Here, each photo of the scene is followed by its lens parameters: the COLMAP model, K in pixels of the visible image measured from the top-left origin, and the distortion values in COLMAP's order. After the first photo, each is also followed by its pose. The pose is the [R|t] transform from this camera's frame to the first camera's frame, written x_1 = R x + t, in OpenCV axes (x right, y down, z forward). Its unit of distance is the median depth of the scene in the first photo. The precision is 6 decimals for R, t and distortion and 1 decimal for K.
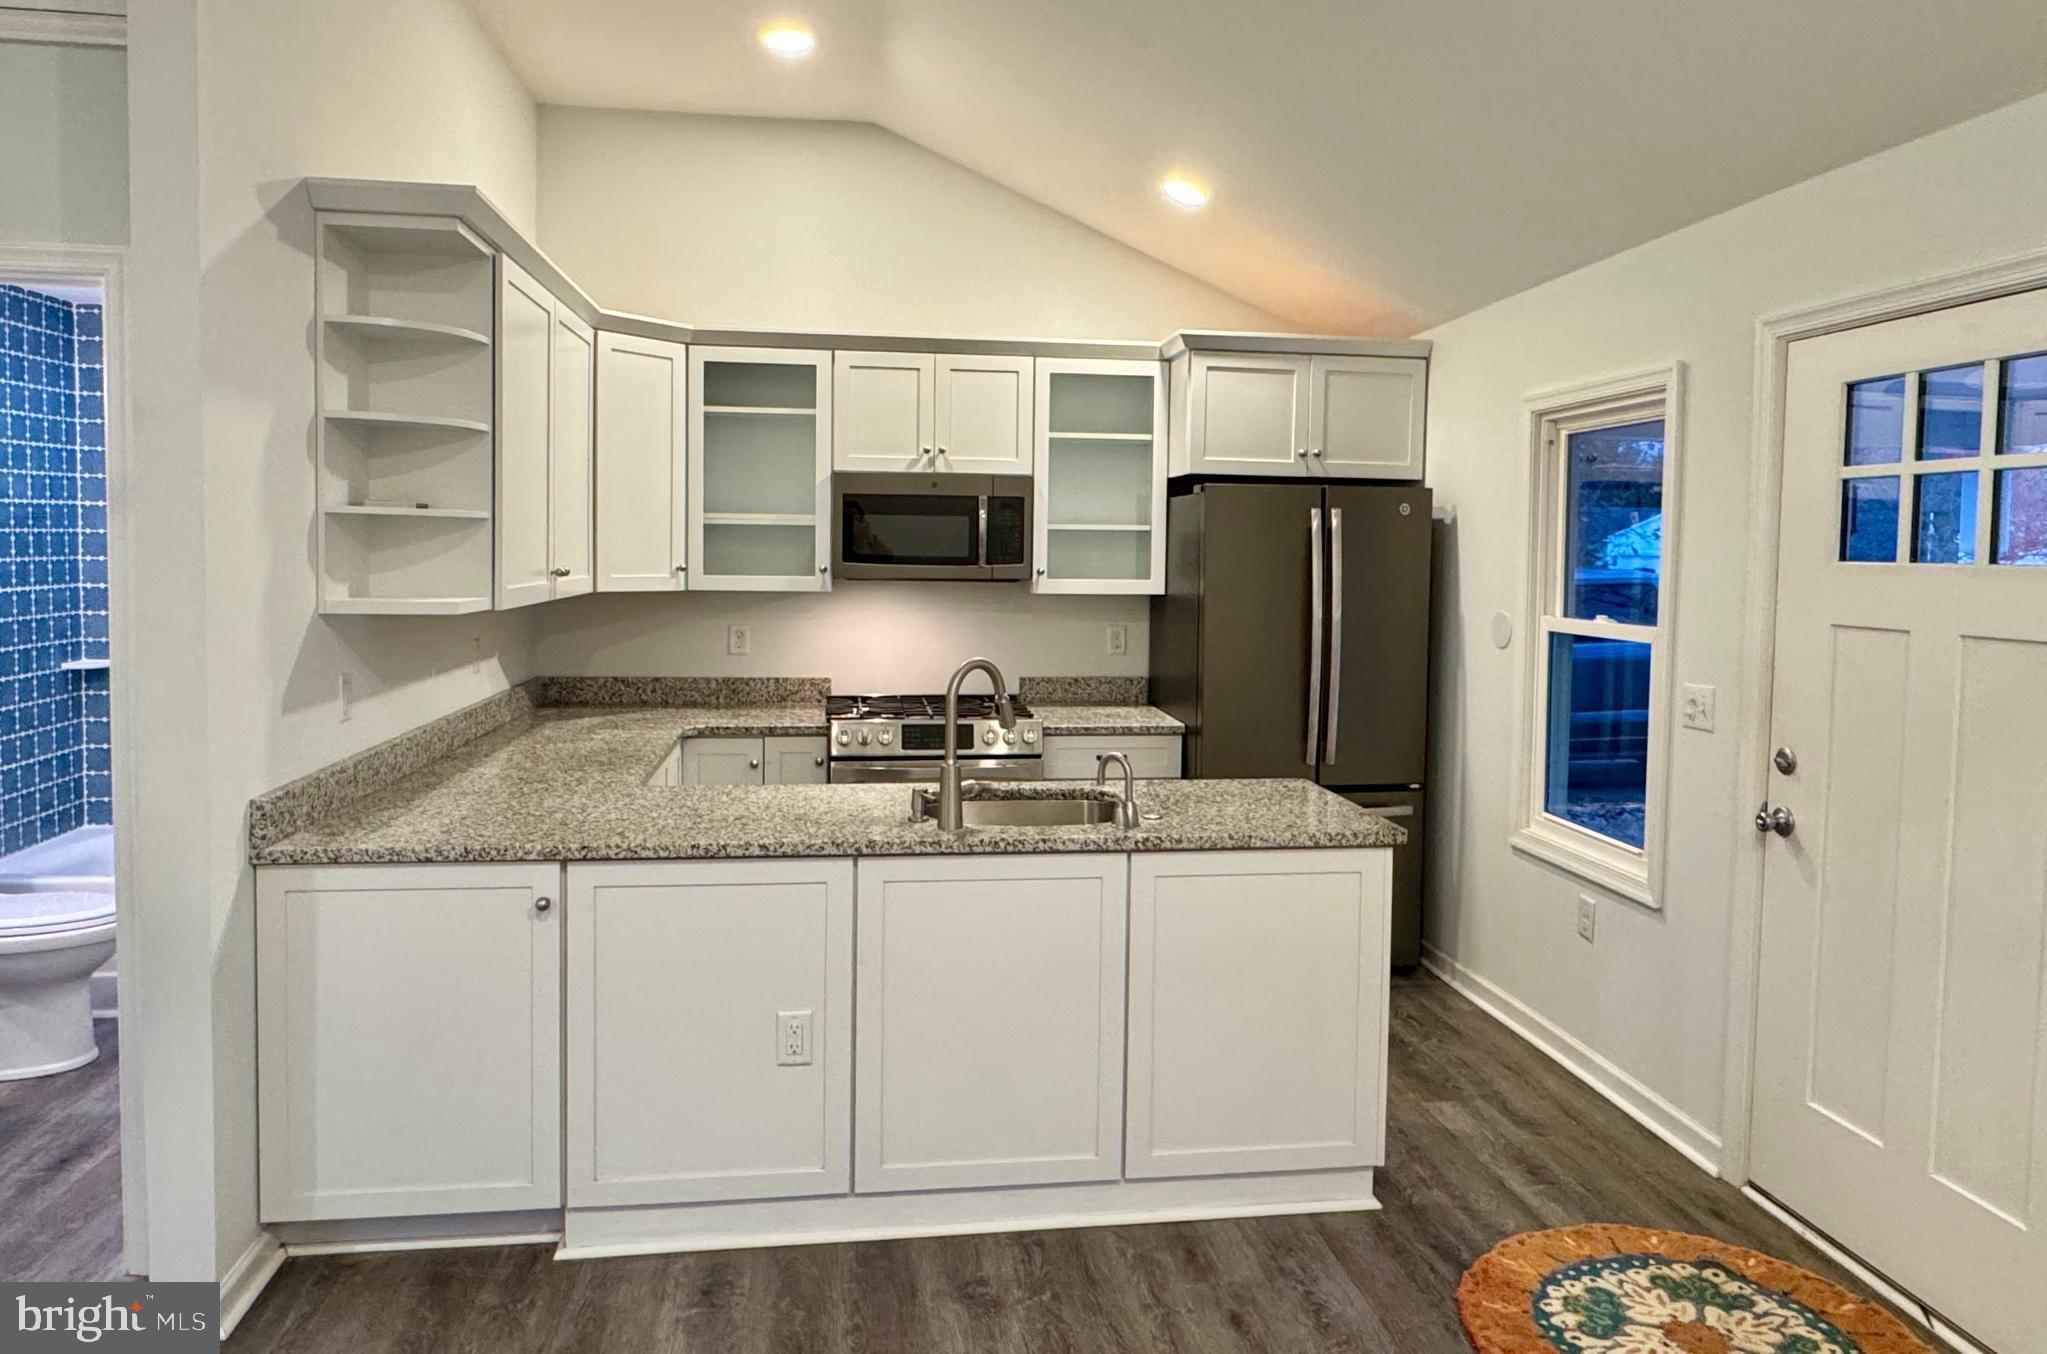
lens RADIAL K [[1299.5, 0, 1031.1], [0, 1299.5, 607.3], [0, 0, 1]] dist [-0.006741, 0.003380]
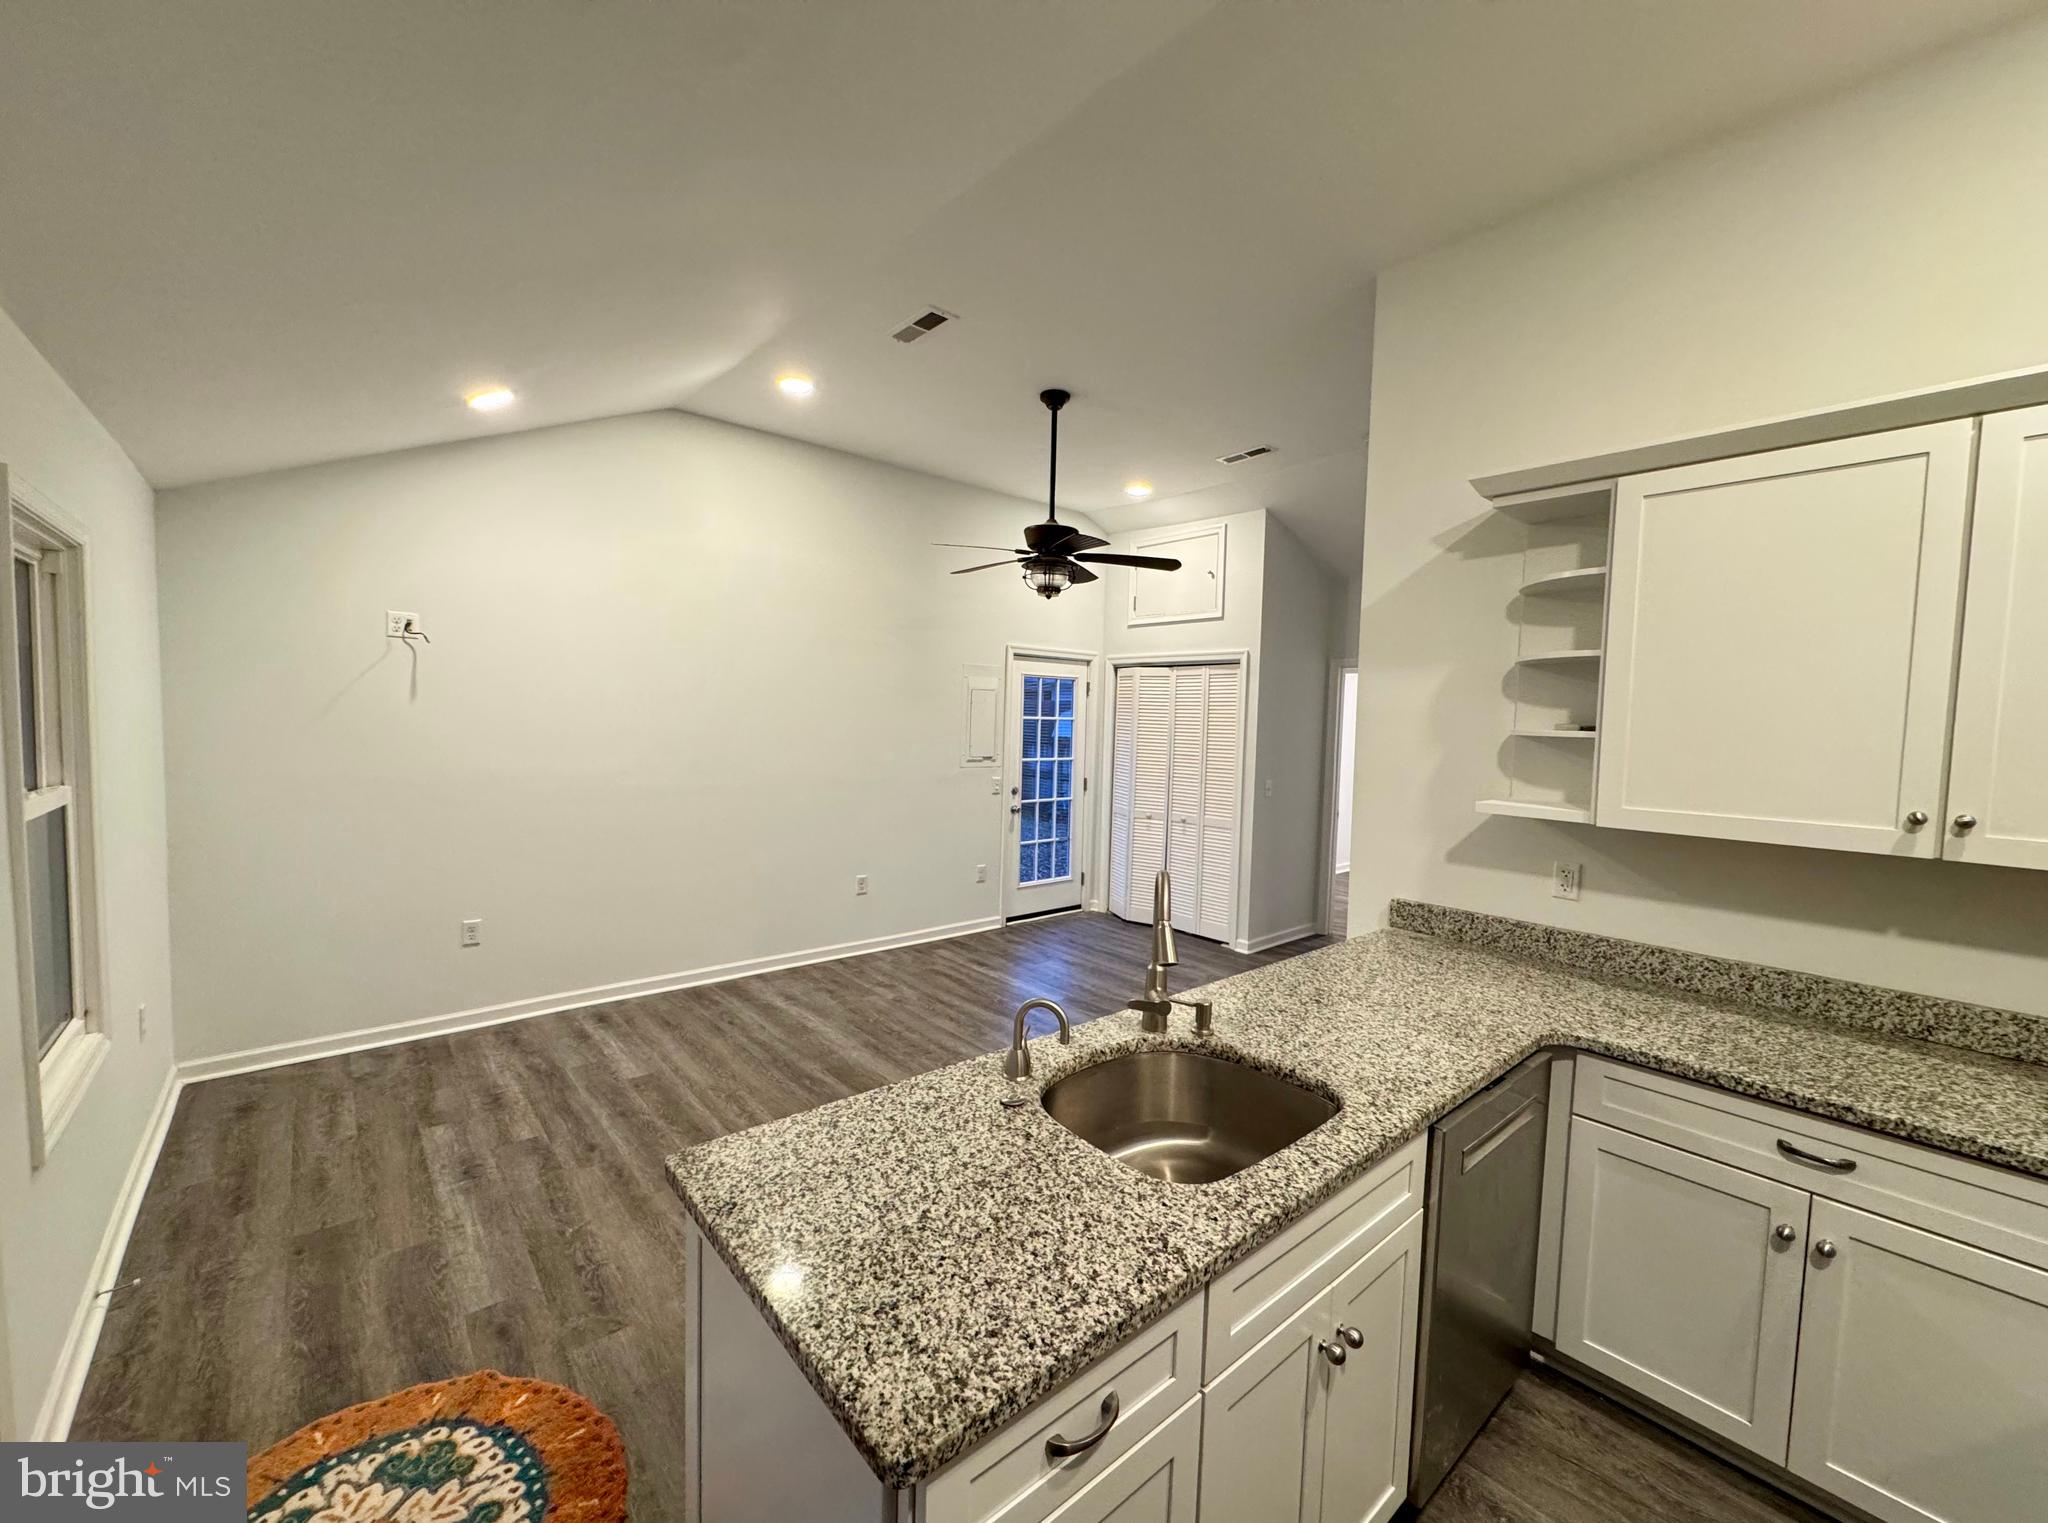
lens RADIAL K [[815.5, 0, 1020.1], [0, 815.5, 766.3], [0, 0, 1]] dist [-0.004469, 0.000102]
pose [[-0.843460, -0.005789, -0.537161, 0.344361], [-0.062827, 0.994143, 0.087939, -0.077539], [0.533505, 0.107921, -0.838883, 1.355765]]
